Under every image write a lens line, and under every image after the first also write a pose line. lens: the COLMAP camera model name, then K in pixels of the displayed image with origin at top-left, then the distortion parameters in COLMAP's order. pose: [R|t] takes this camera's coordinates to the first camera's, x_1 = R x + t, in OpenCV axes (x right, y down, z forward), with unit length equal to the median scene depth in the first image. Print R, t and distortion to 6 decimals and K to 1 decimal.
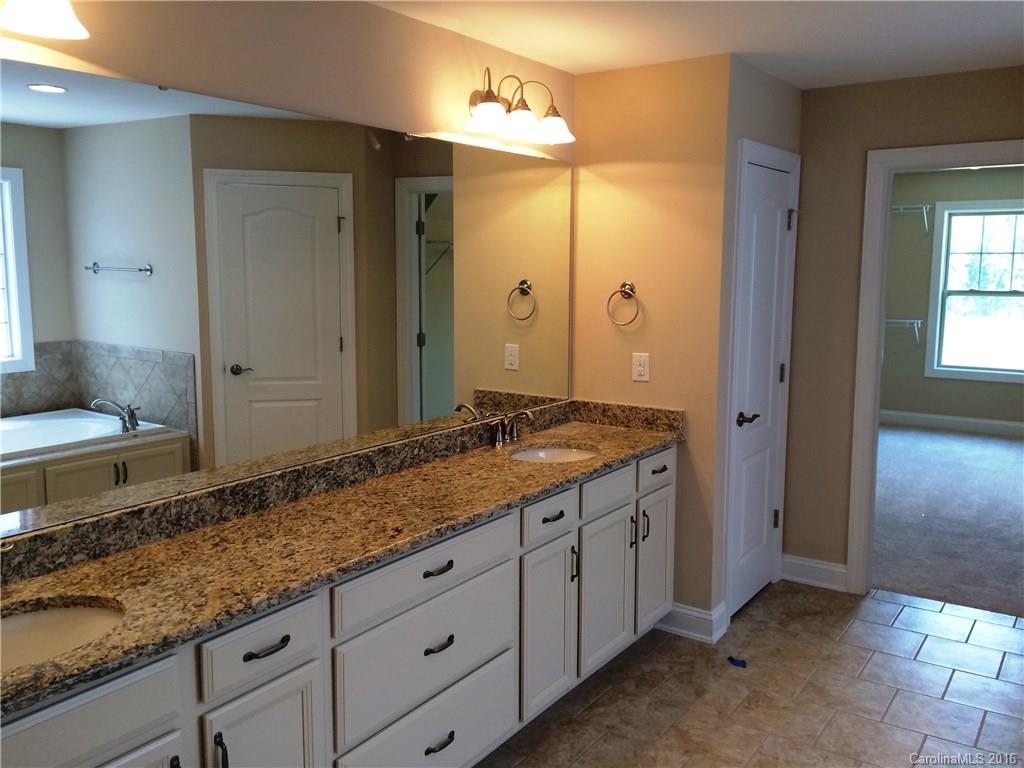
lens RADIAL K [[885.8, 0, 514.4], [0, 885.8, 382.4], [0, 0, 1]] dist [0.079943, -0.101499]
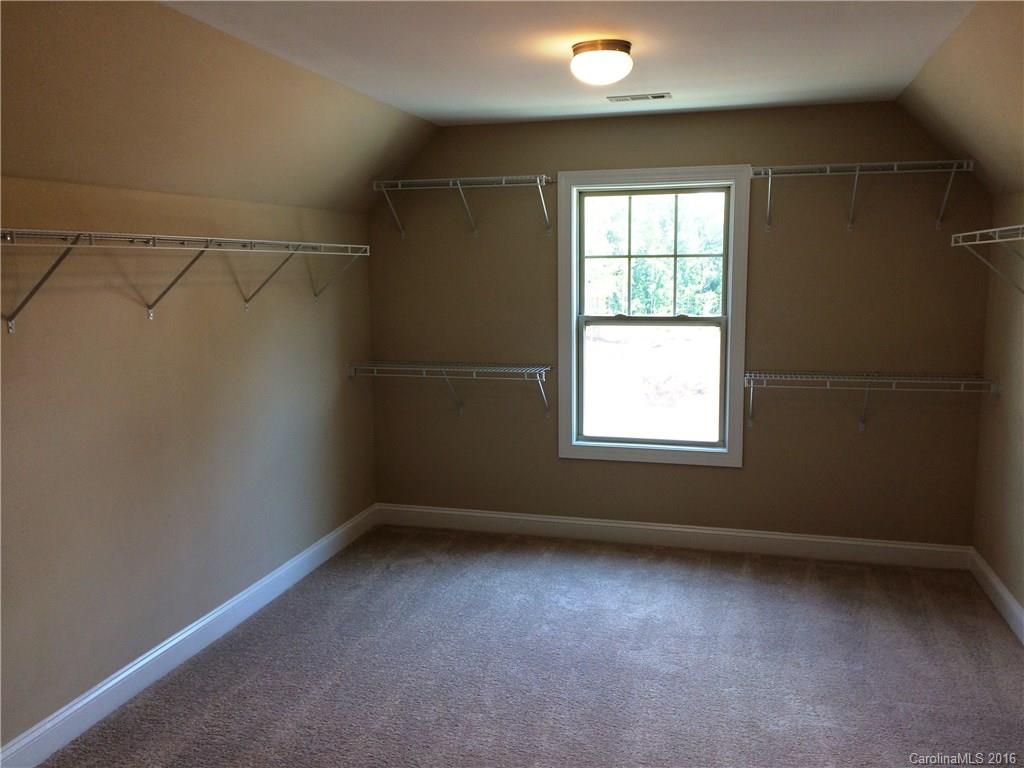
lens RADIAL K [[885.8, 0, 517.4], [0, 885.8, 382.9], [0, 0, 1]] dist [0.079943, -0.101499]
pose [[0.944204, -0.053959, 0.324910, 0.228135], [0.055222, 0.998460, 0.005338, -0.060344], [-0.324698, 0.012902, 0.945730, 0.419870]]
